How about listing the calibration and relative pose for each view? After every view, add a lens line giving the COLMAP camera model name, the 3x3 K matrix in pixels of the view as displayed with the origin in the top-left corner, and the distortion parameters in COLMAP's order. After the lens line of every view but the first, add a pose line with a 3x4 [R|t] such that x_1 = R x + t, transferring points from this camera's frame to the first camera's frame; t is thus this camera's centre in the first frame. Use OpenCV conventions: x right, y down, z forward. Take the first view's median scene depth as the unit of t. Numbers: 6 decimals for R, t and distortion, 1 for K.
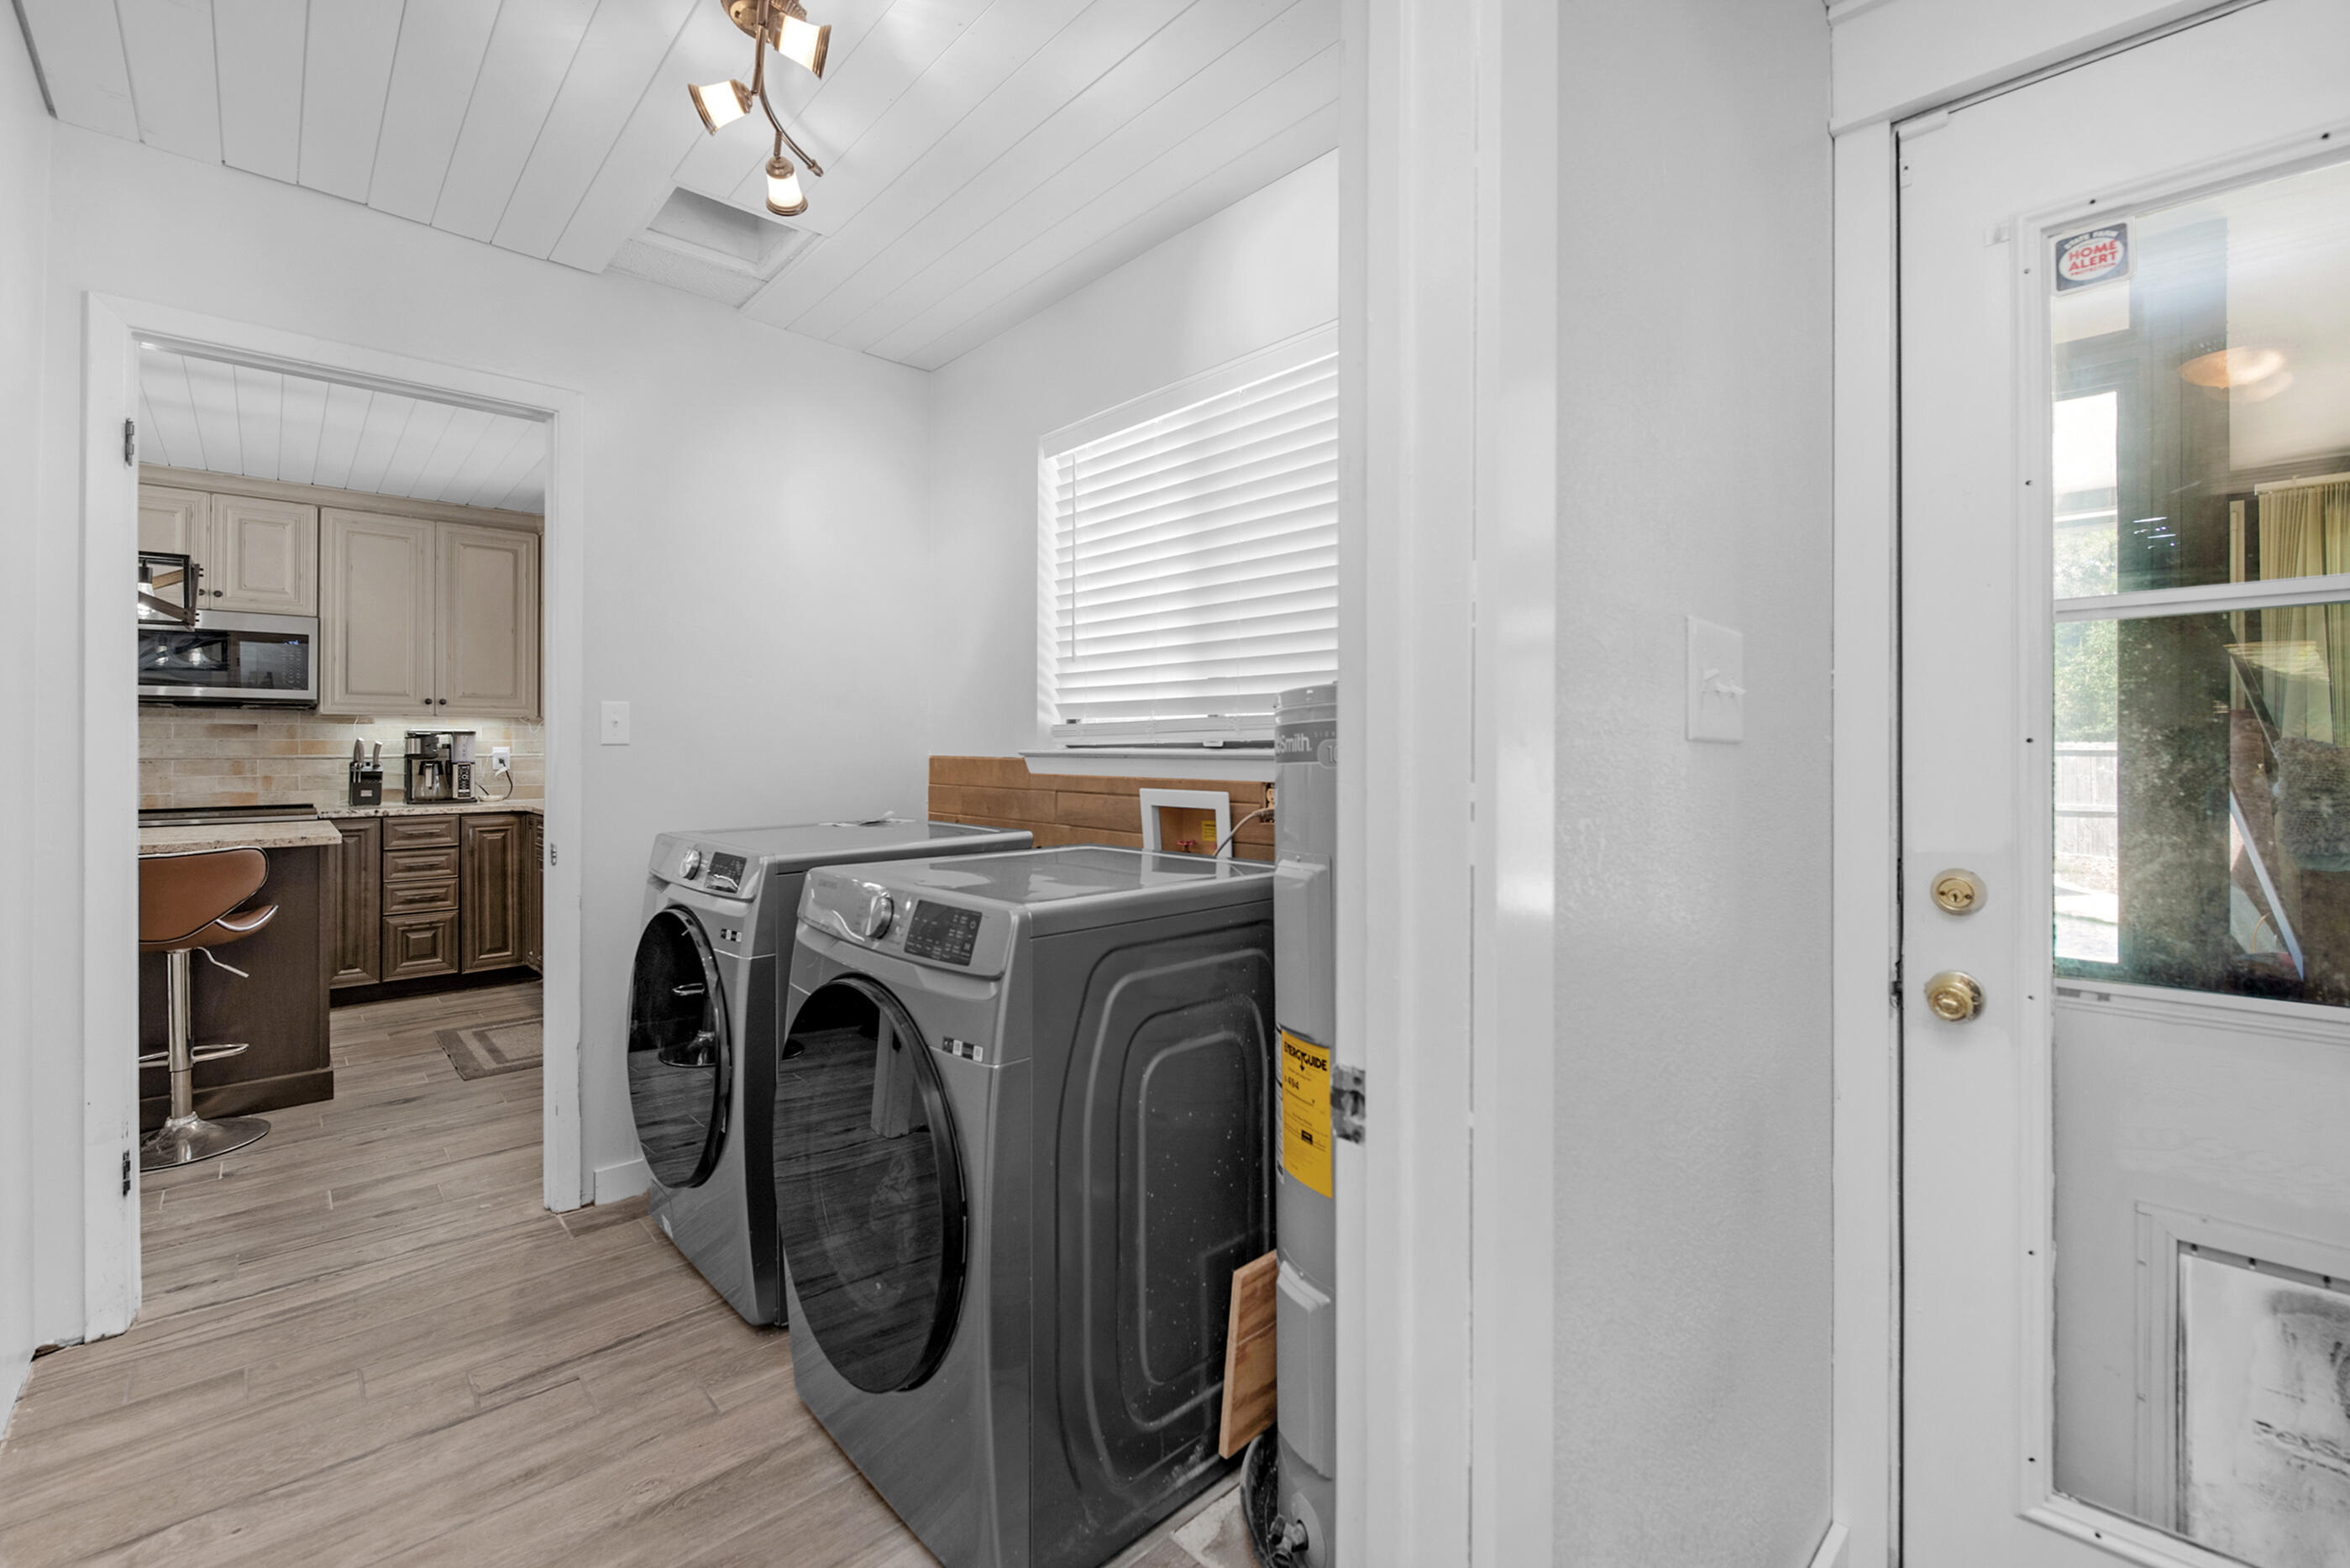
lens RADIAL K [[1042.4, 0, 1192.3], [0, 1042.4, 737.2], [0, 0, 1]] dist [-0.013612, -0.001213]
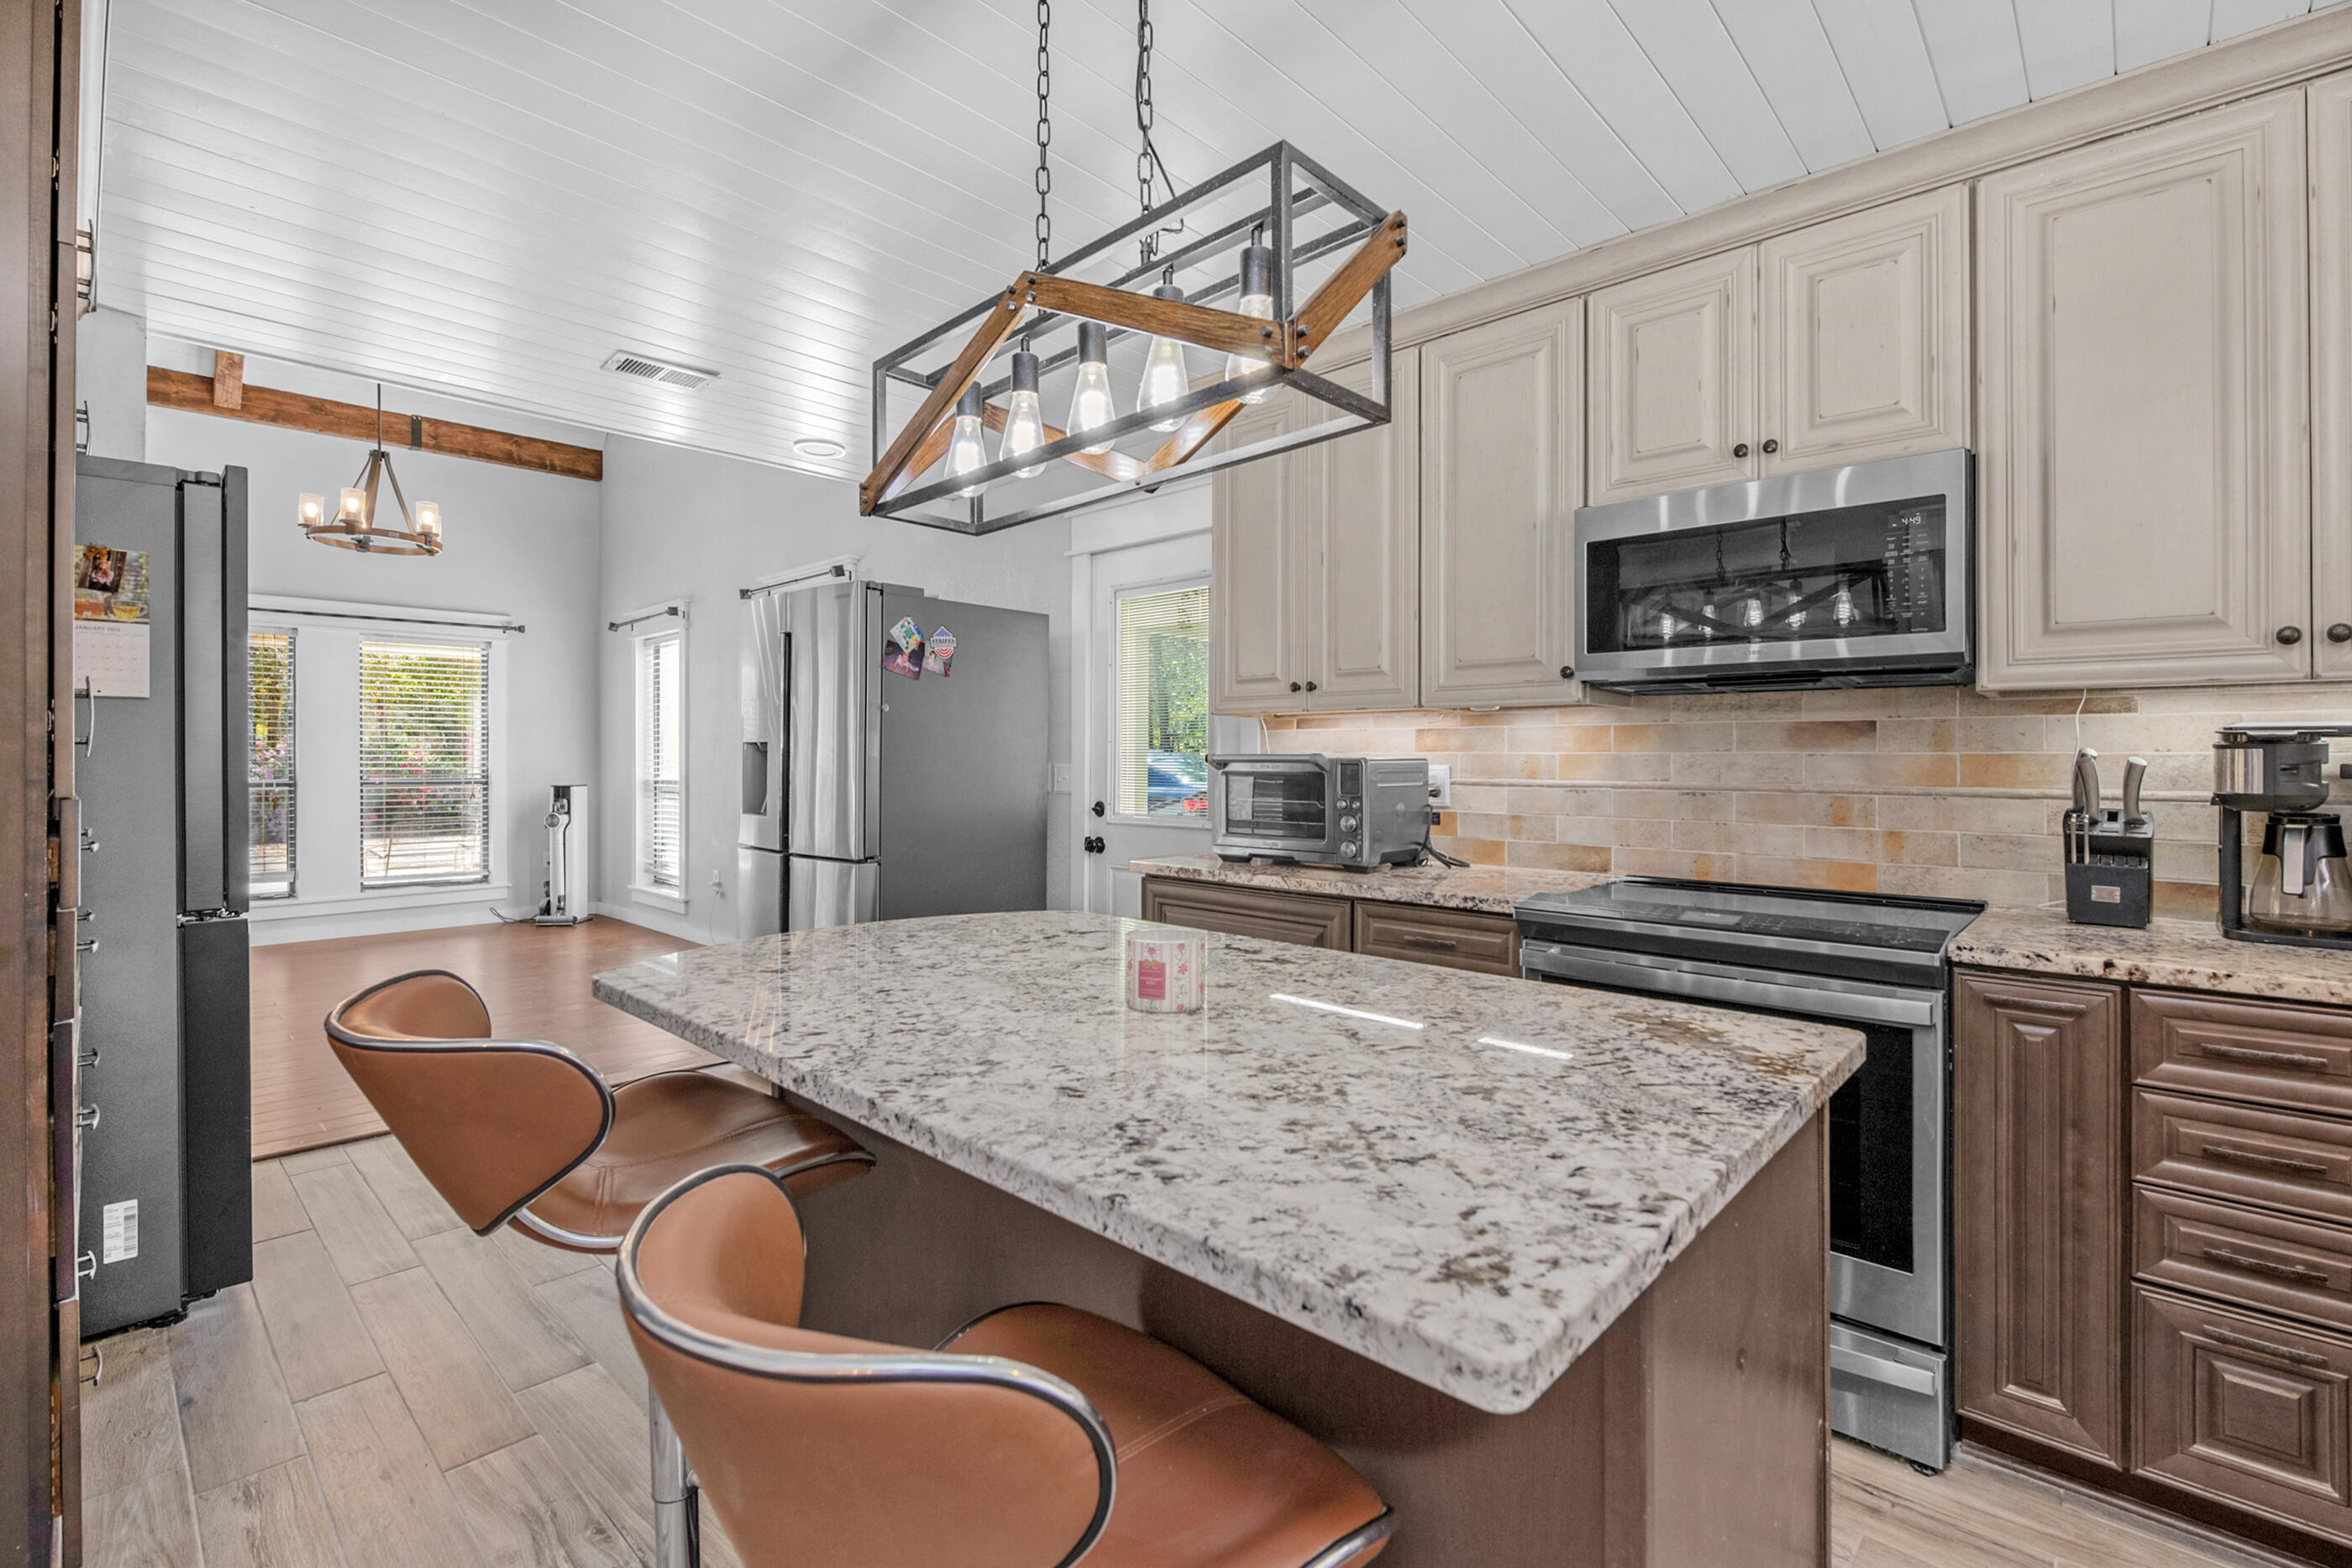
lens RADIAL K [[1071.0, 0, 1182.1], [0, 1071.0, 752.7], [0, 0, 1]] dist [-0.011631, 0.000751]
pose [[0.101341, -0.002213, -0.994849, -0.448942], [0.007047, 0.999974, -0.001506, 0.000847], [0.994827, -0.006858, 0.101354, 0.627026]]
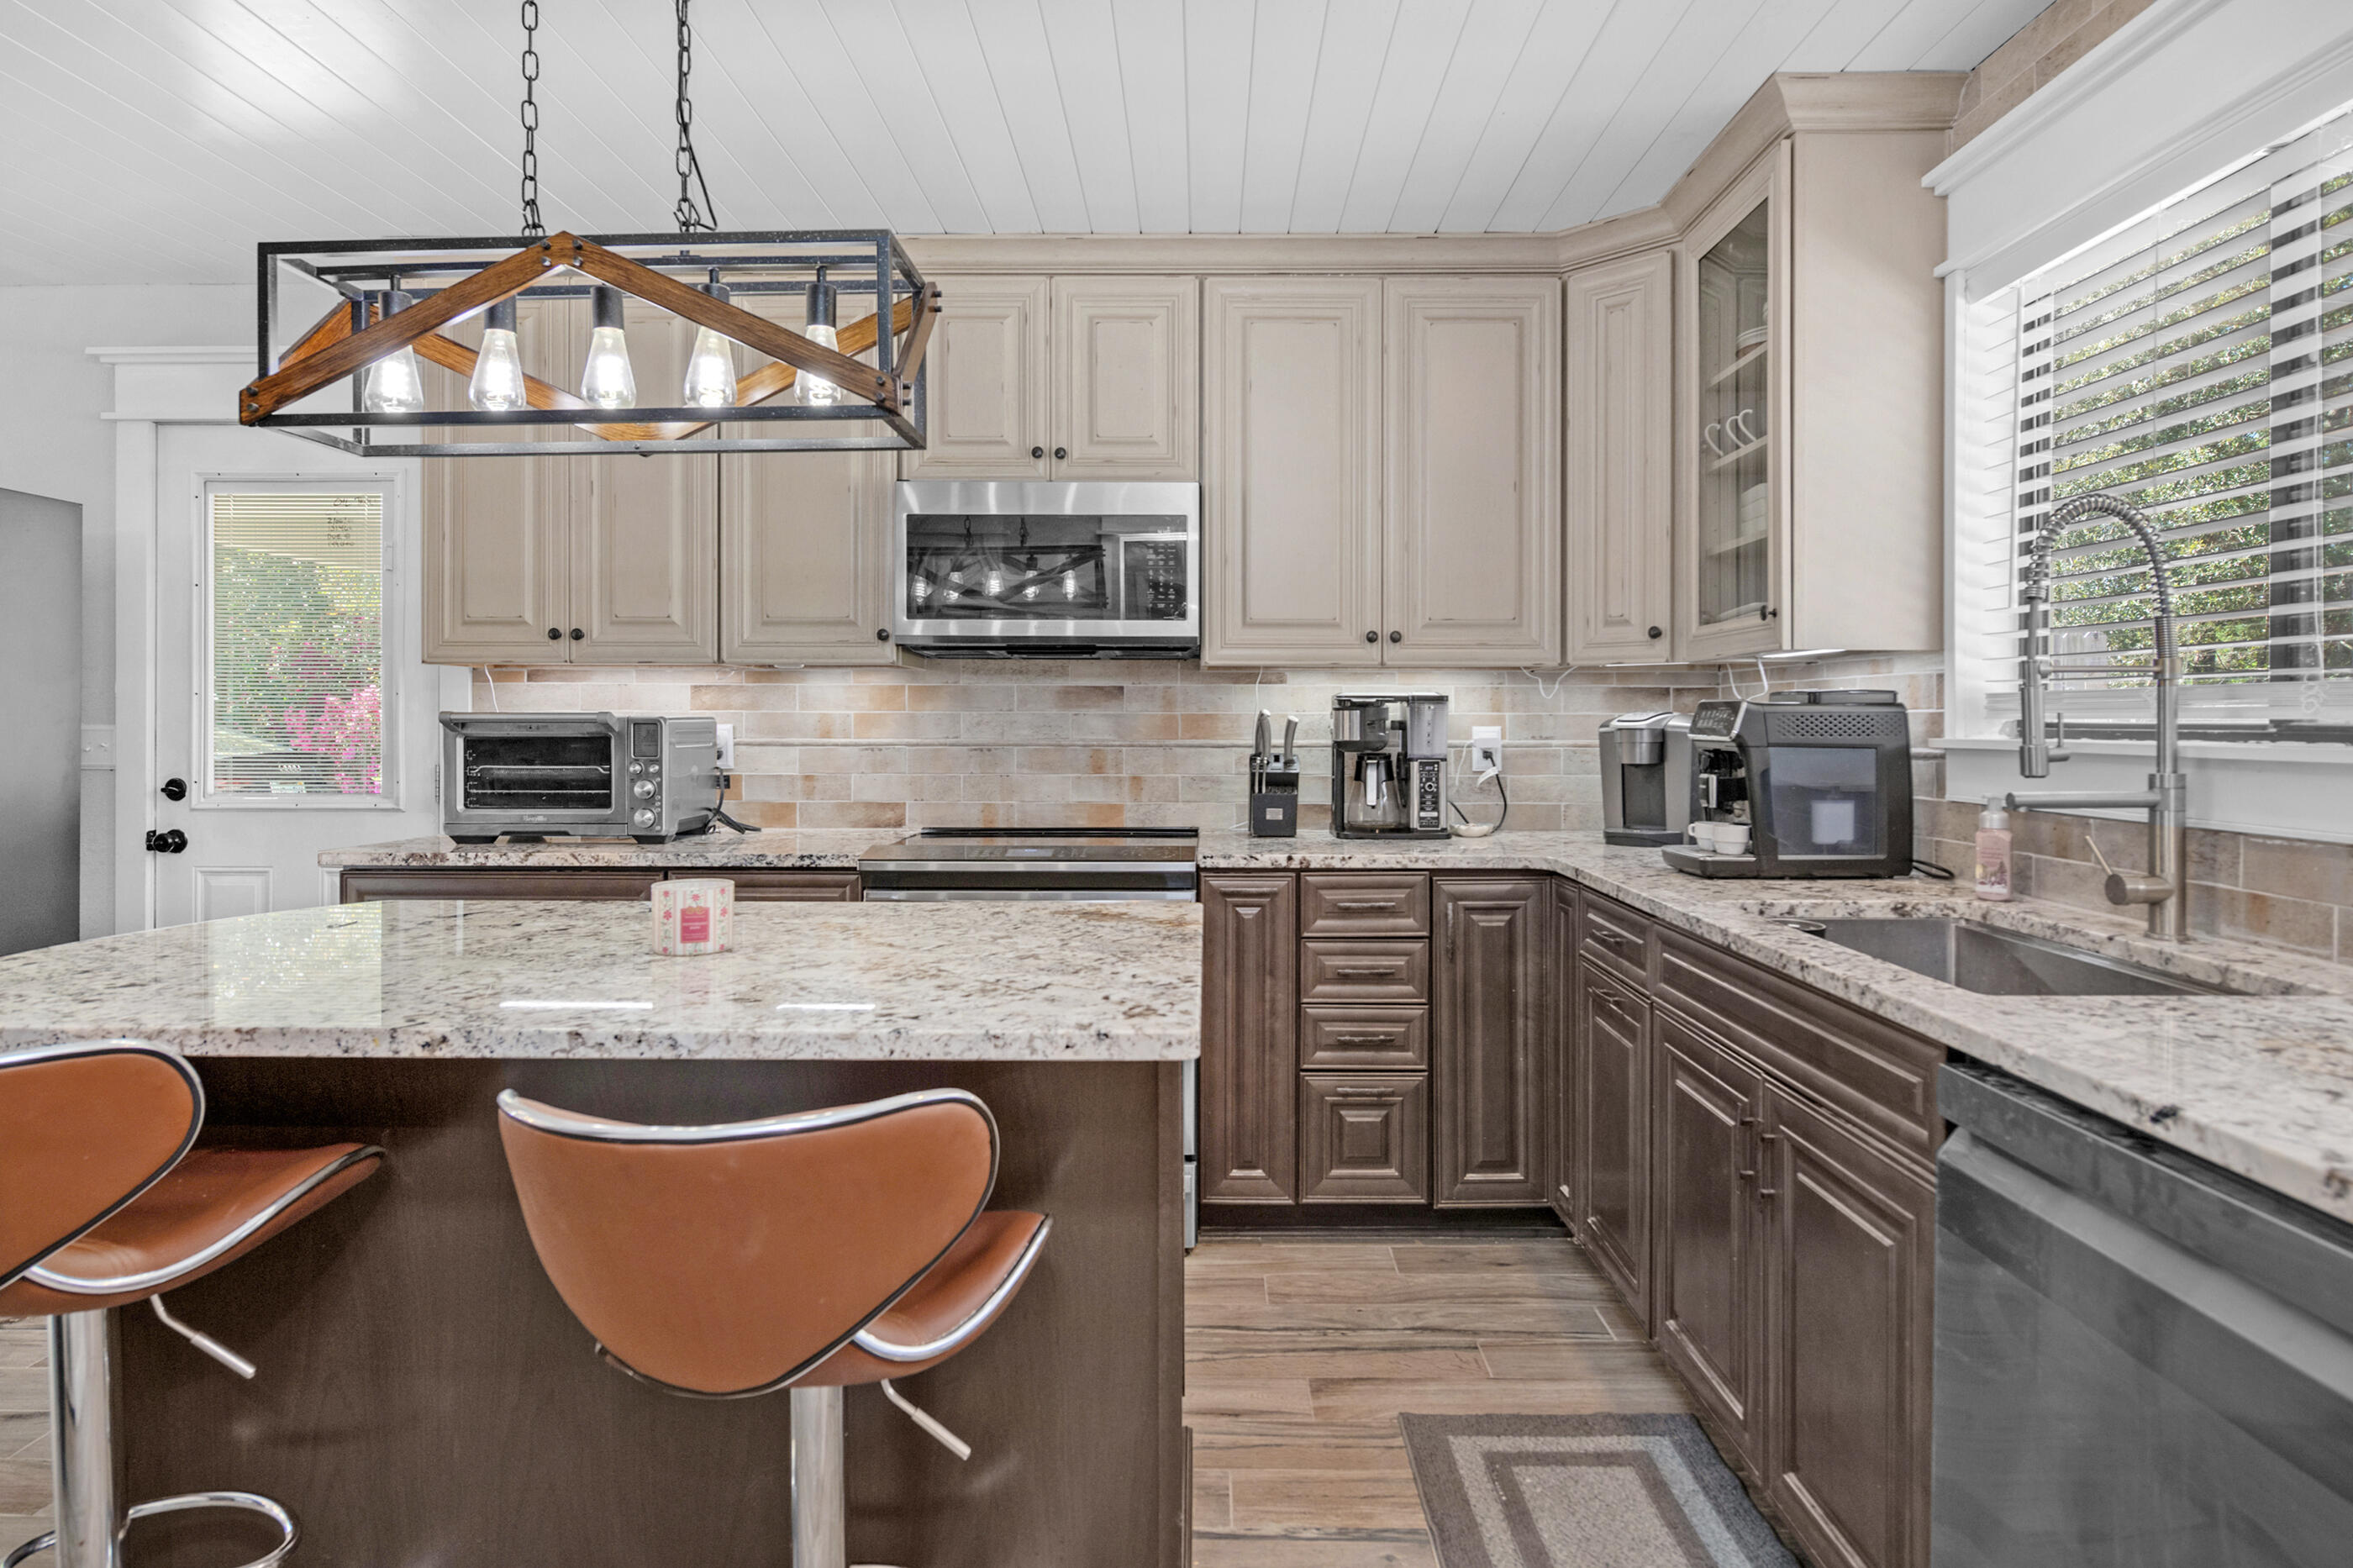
lens RADIAL K [[1303.6, 0, 1231.4], [0, 1303.6, 714.9], [0, 0, 1]] dist [0.000270, 0.002290]
pose [[0.756467, 0.002187, -0.654028, -0.381204], [0.003019, 0.999972, 0.006837, -0.001108], [0.654025, -0.007146, 0.756440, 0.482646]]
